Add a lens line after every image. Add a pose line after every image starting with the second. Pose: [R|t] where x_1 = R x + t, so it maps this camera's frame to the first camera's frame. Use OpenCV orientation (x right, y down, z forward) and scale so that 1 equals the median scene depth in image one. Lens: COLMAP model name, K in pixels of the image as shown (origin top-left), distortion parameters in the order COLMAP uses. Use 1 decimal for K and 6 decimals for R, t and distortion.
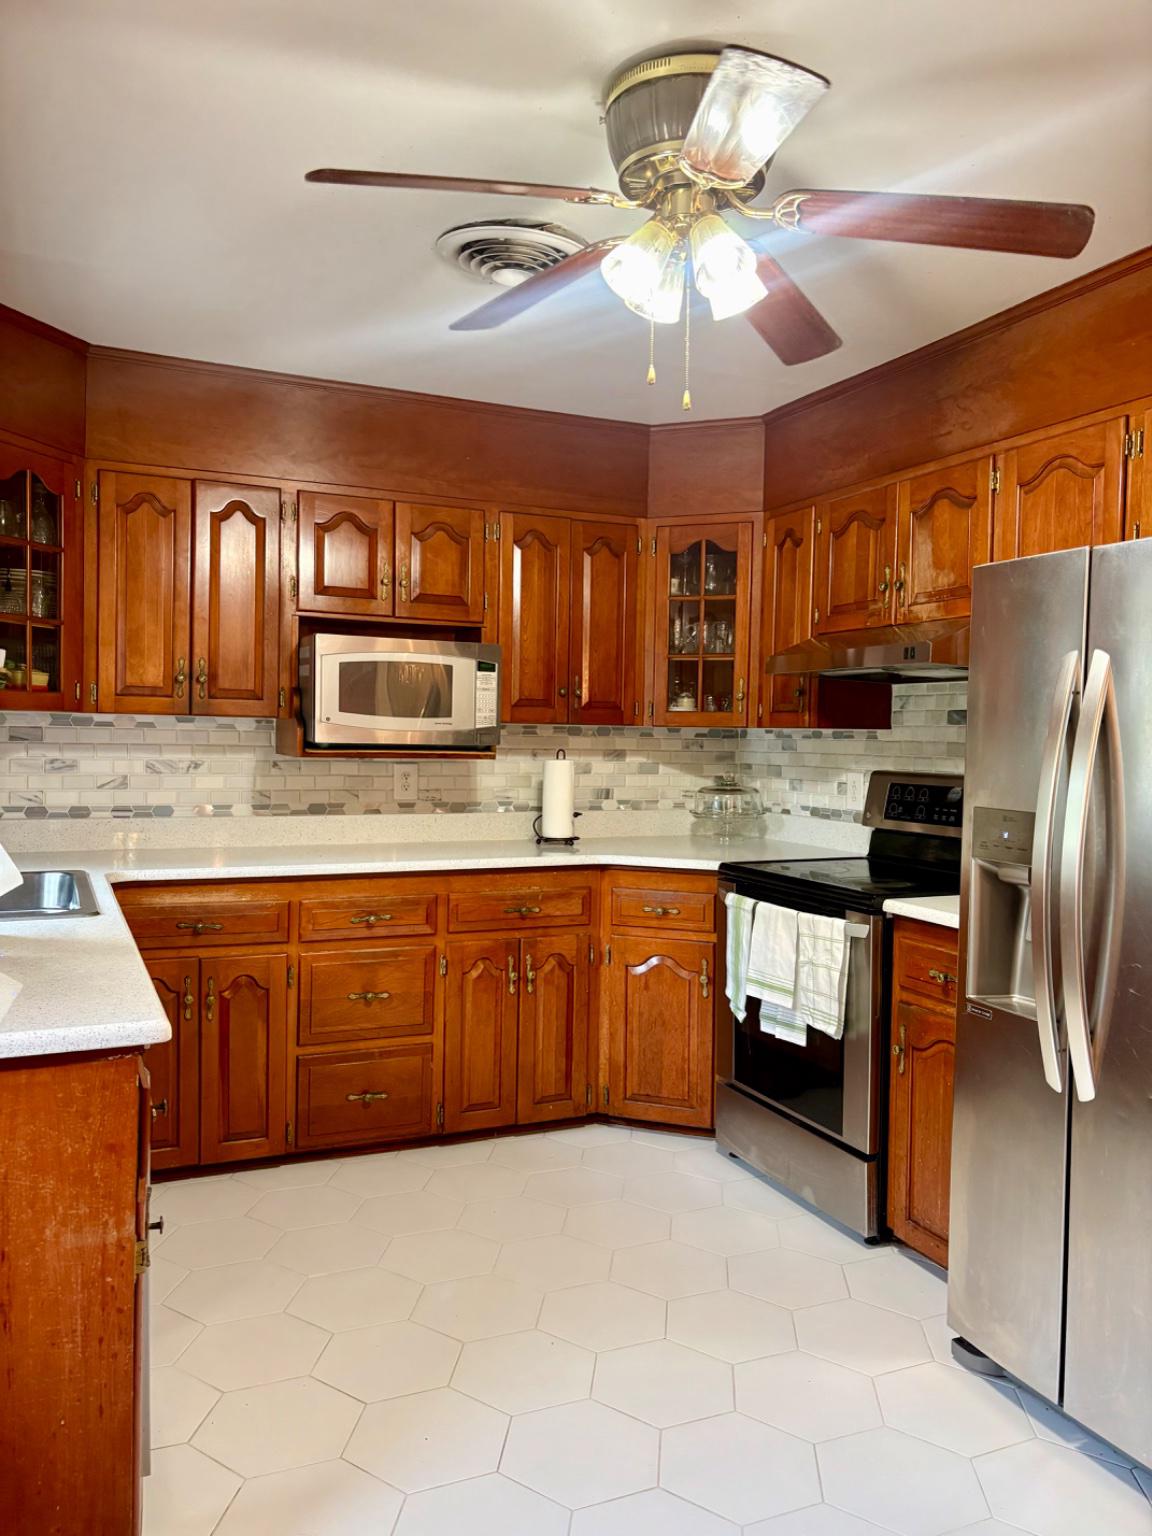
lens RADIAL K [[1161.0, 0, 586.7], [0, 1161.0, 765.6], [0, 0, 1]] dist [0.039271, -0.014112]
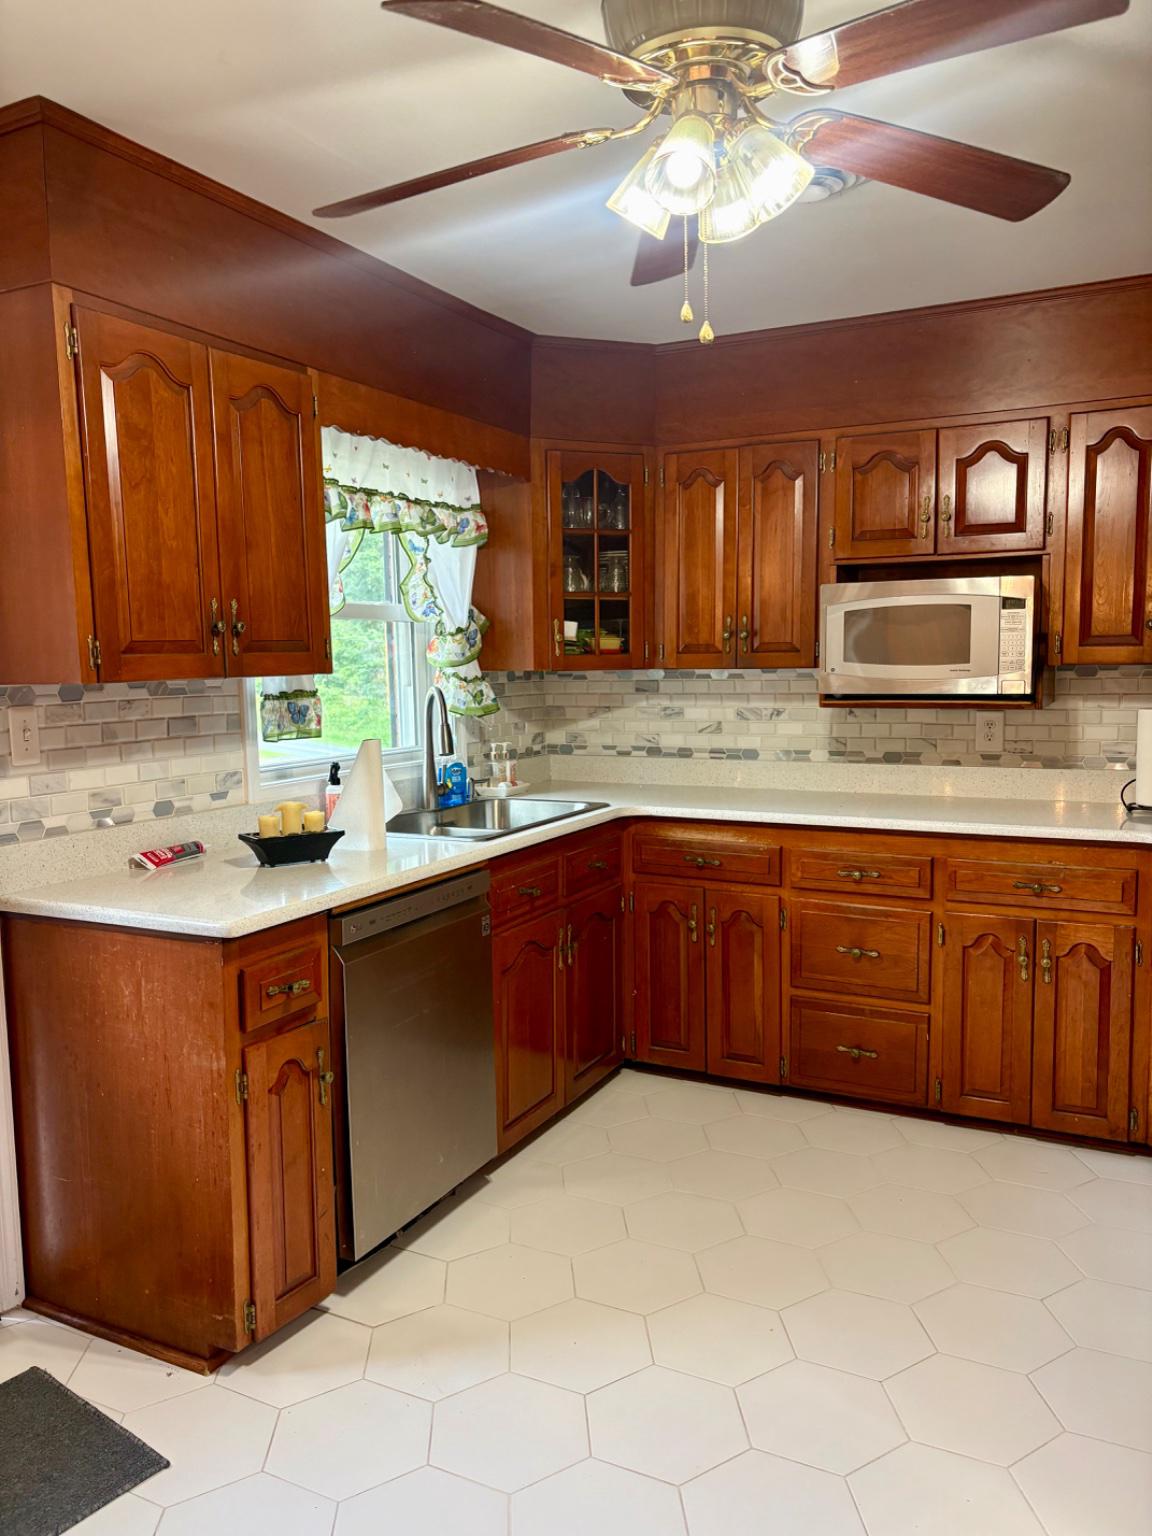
lens RADIAL K [[1161.0, 0, 588.1], [0, 1161.0, 772.4], [0, 0, 1]] dist [0.039271, -0.014112]
pose [[0.621901, 0.052395, -0.781341, 0.412045], [0.004785, 0.997486, 0.070698, -0.022805], [0.783082, -0.047706, 0.620087, 0.207809]]
